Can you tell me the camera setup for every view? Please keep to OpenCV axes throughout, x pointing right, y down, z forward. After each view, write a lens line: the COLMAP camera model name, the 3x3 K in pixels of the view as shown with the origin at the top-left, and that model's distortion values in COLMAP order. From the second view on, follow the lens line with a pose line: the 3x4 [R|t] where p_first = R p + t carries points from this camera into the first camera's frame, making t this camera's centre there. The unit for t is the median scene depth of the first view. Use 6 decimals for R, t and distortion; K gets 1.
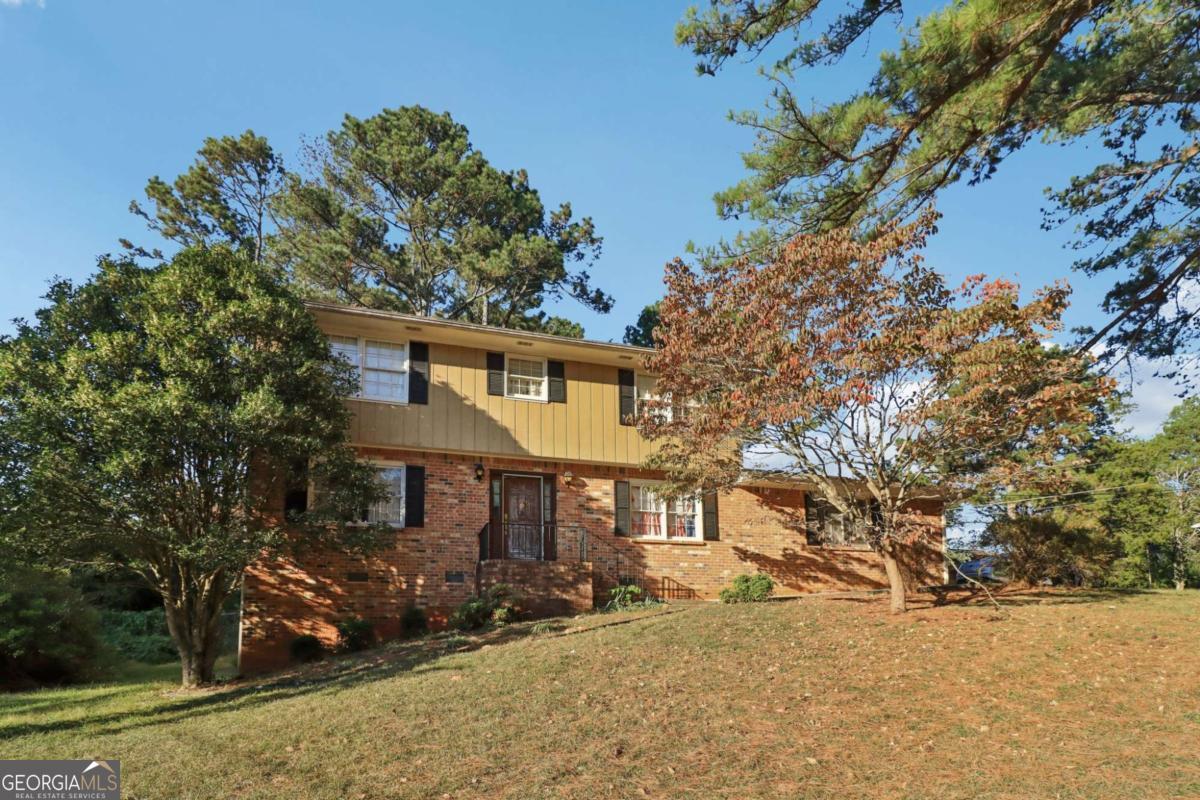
lens RADIAL K [[552.5, 0, 600.3], [0, 552.5, 392.6], [0, 0, 1]] dist [0.001391, 0.000018]
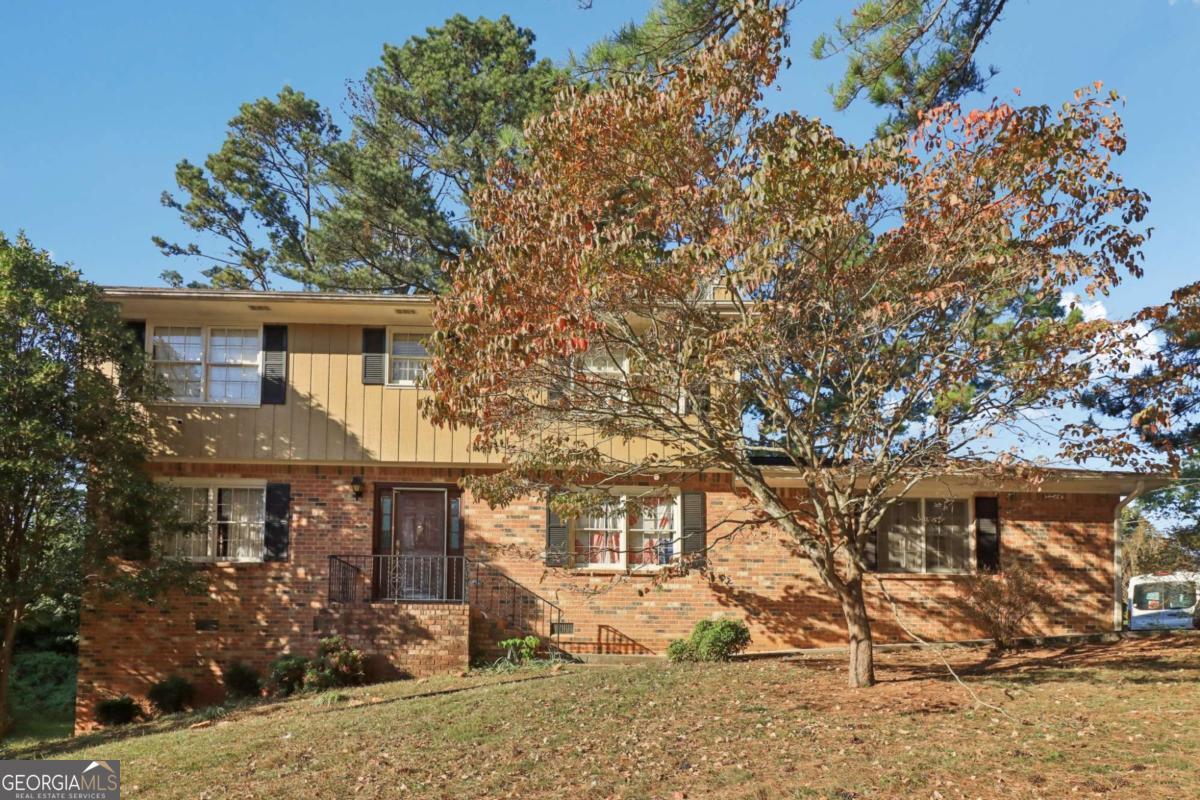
lens RADIAL K [[721.5, 0, 600.2], [0, 721.5, 407.2], [0, 0, 1]] dist [0.024481, 0.000861]
pose [[0.965437, -0.073954, -0.249922, 0.329704], [0.086900, 0.995367, 0.041153, 0.020077], [0.245721, -0.061449, 0.967391, 0.113029]]
